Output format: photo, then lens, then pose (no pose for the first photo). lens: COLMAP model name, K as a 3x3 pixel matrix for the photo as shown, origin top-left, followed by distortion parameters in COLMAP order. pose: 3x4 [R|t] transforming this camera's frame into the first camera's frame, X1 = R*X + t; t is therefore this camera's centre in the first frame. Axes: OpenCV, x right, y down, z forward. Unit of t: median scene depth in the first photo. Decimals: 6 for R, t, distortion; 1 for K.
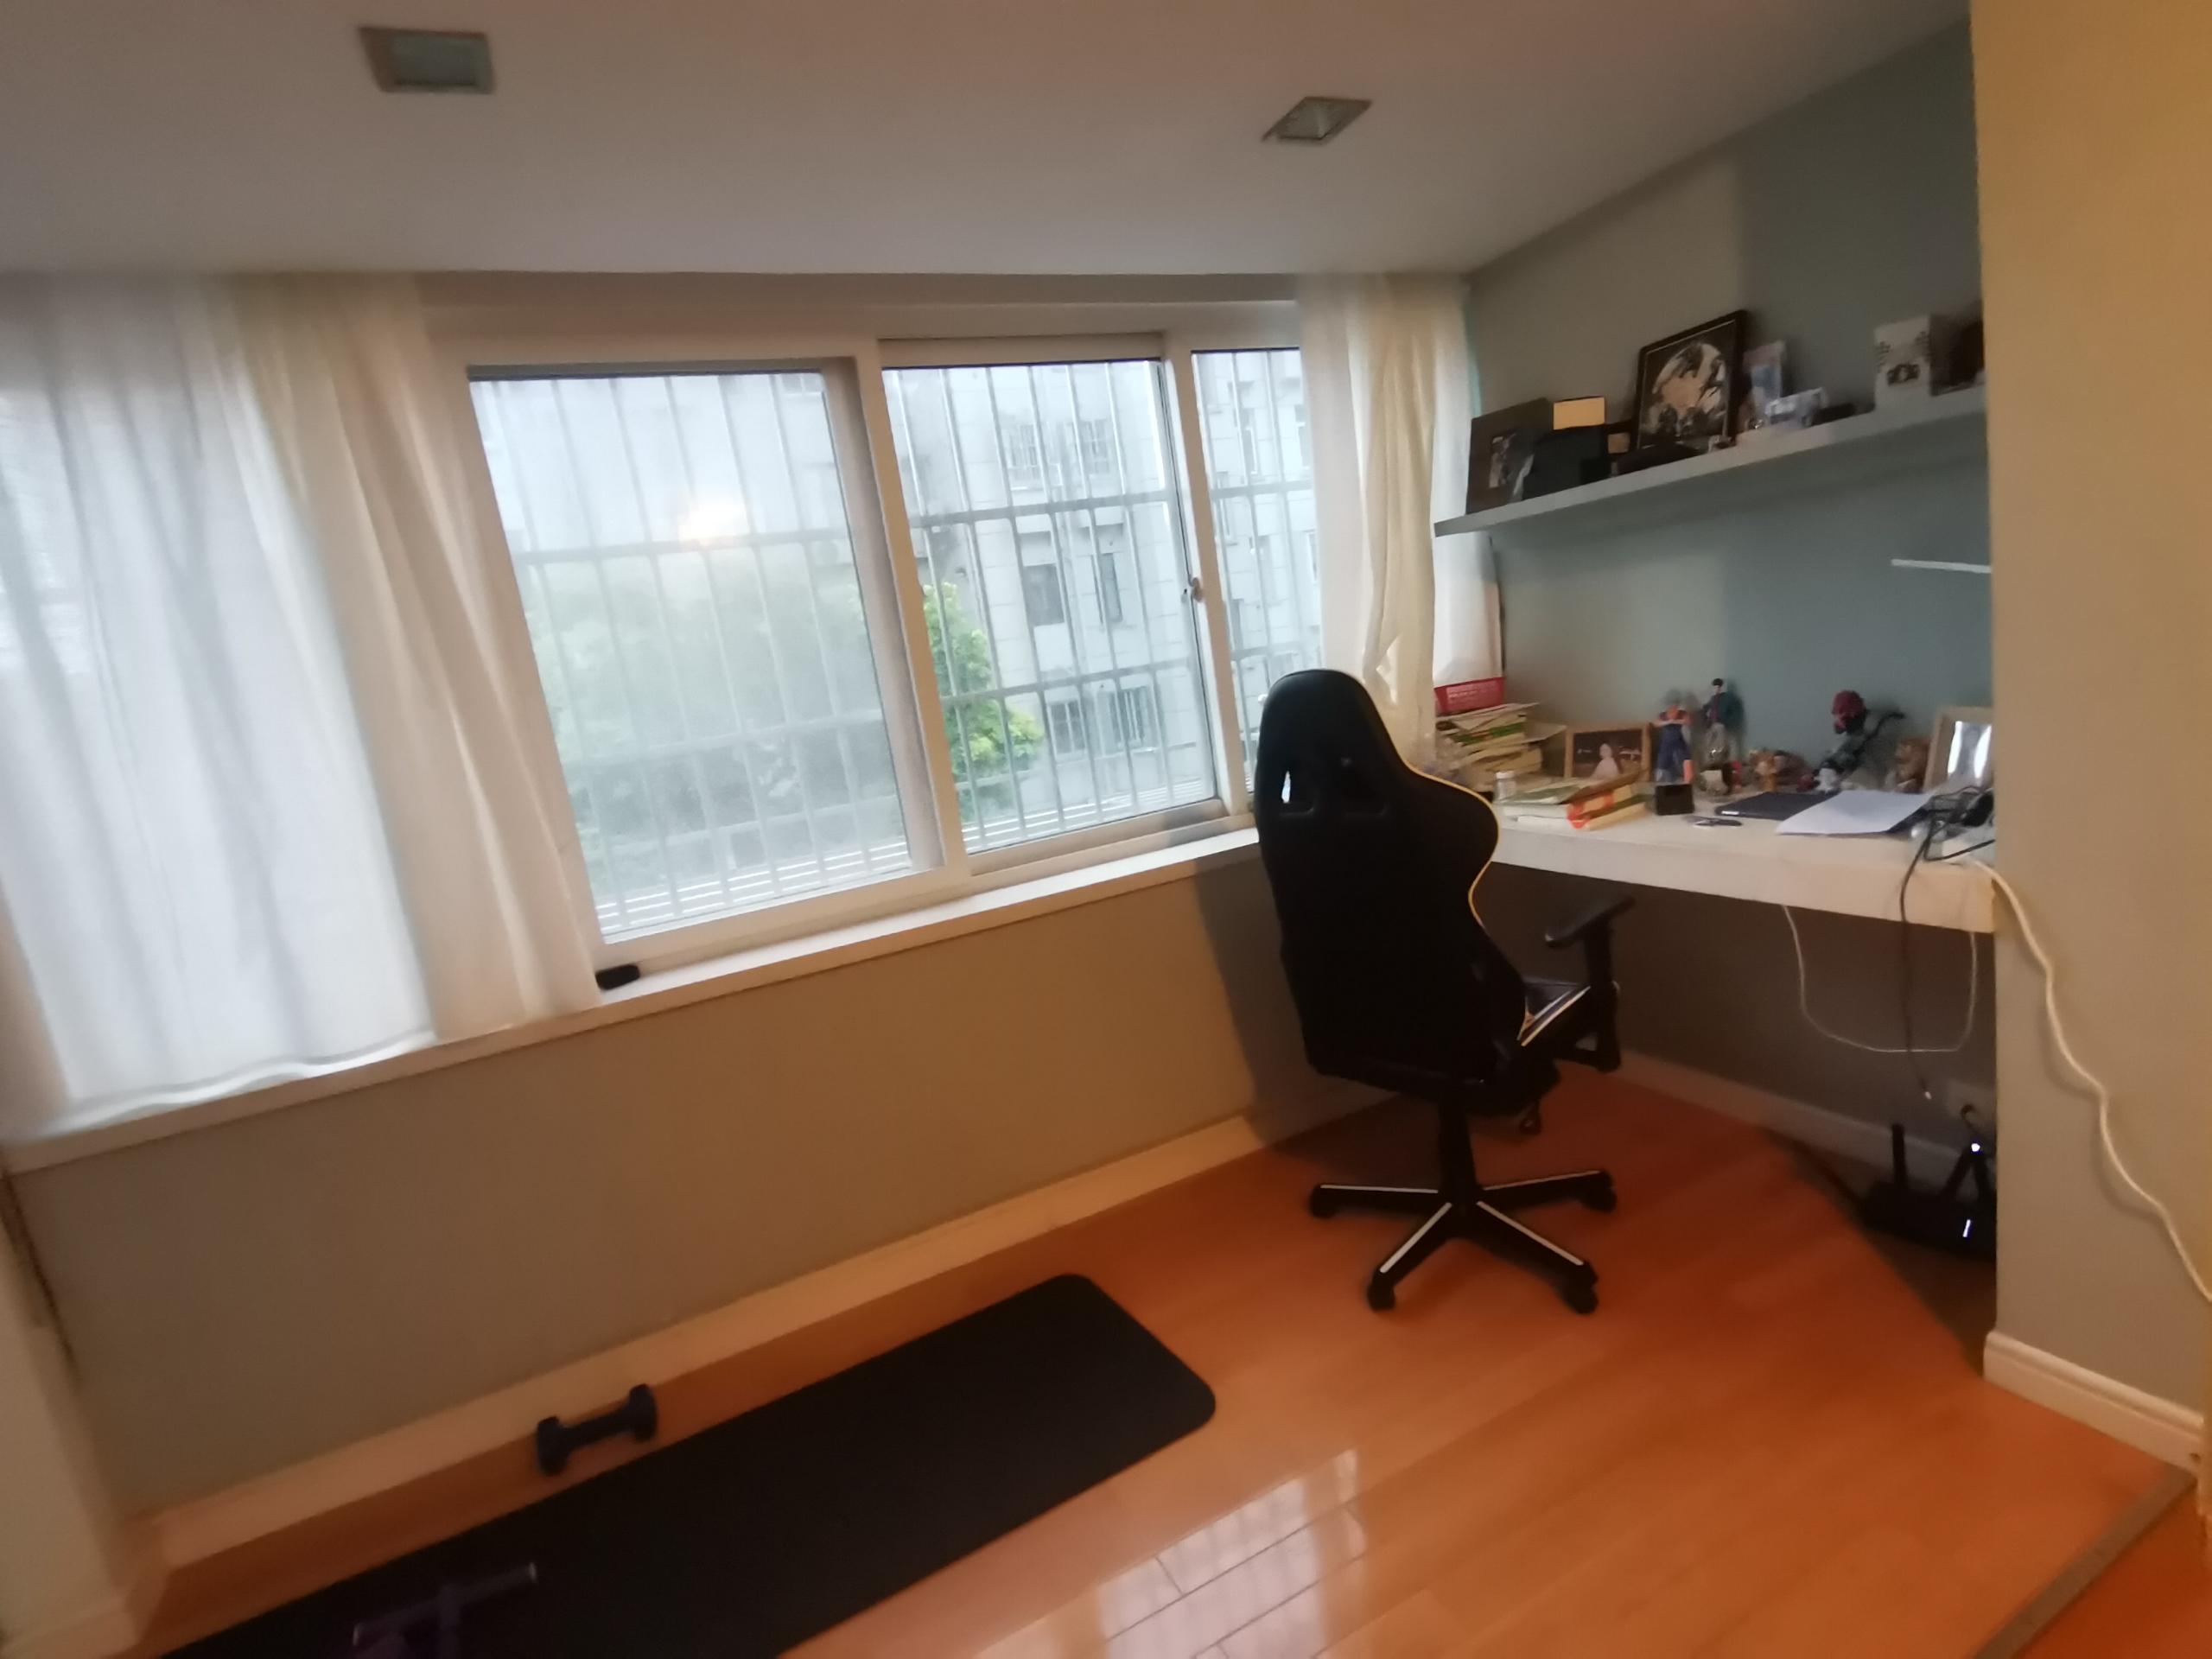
lens RADIAL K [[1109.6, 0, 1106.0], [0, 1109.6, 829.5], [0, 0, 1]] dist [-0.003366, -0.012468]
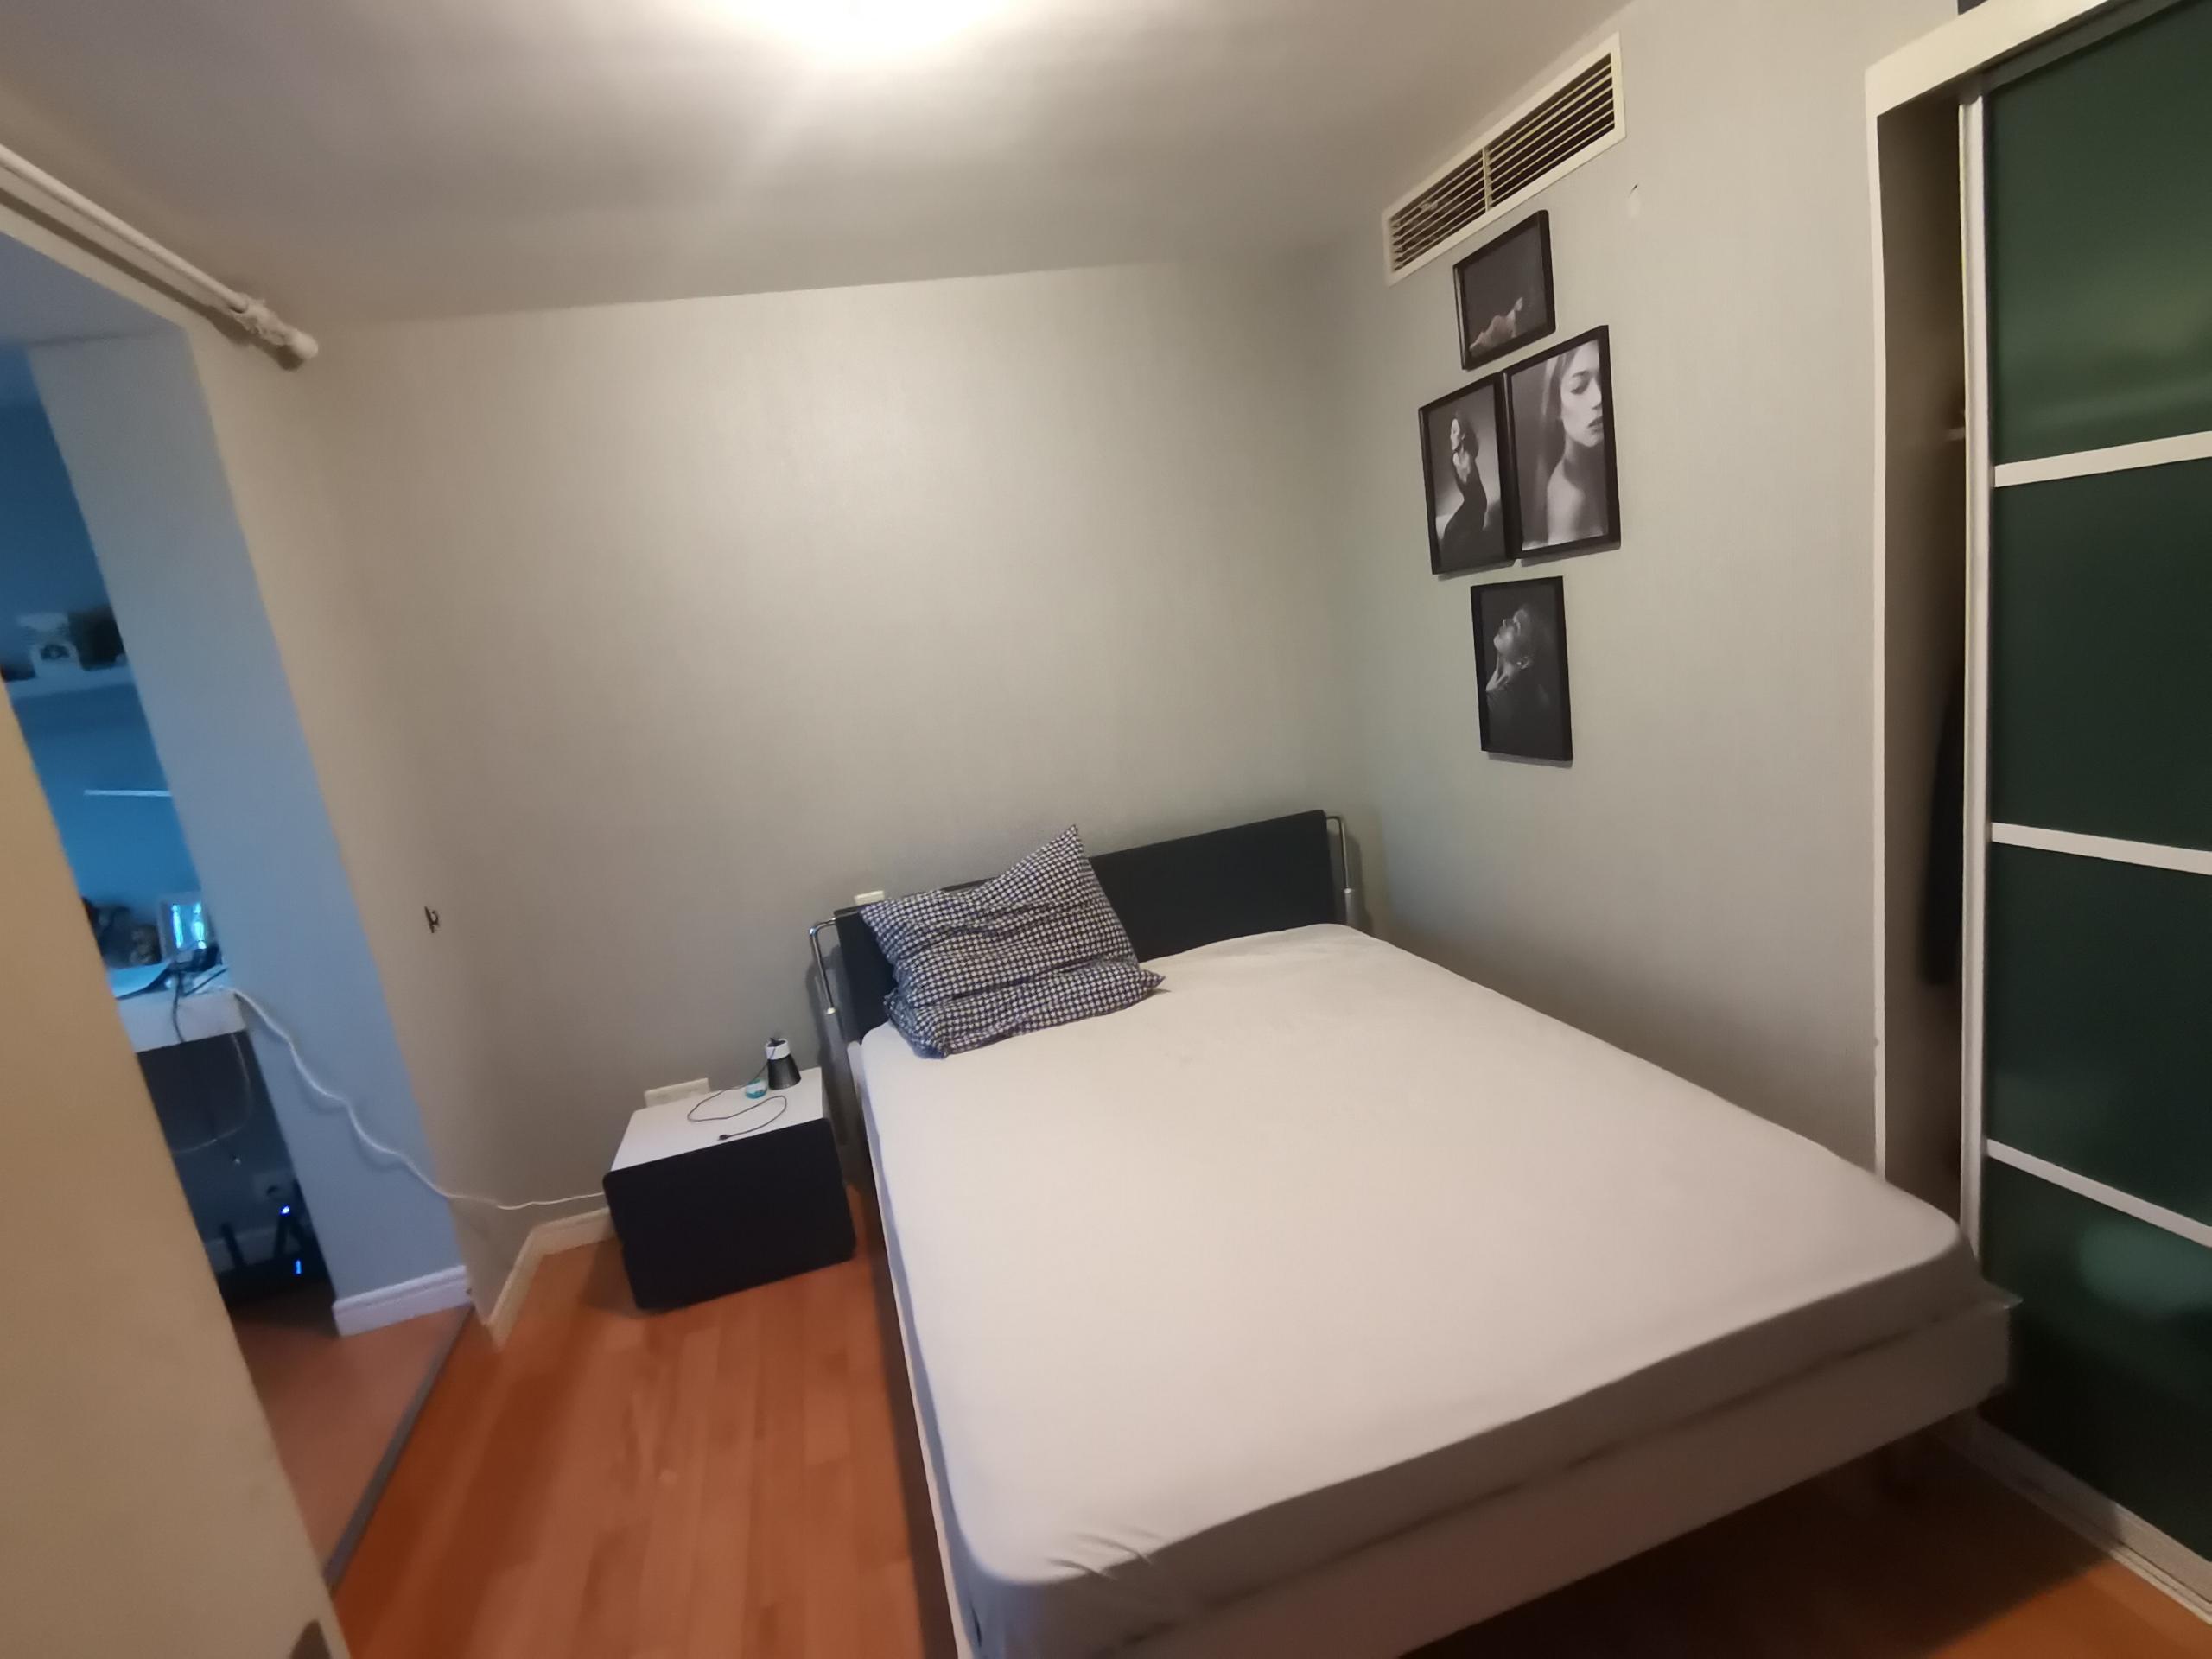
lens RADIAL K [[1109.6, 0, 1106.0], [0, 1109.6, 829.5], [0, 0, 1]] dist [-0.003366, -0.012468]
pose [[0.181326, -0.077331, 0.980378, -0.352013], [0.292843, 0.955925, 0.021240, 0.128981], [-0.938810, 0.283246, 0.195980, -0.379804]]
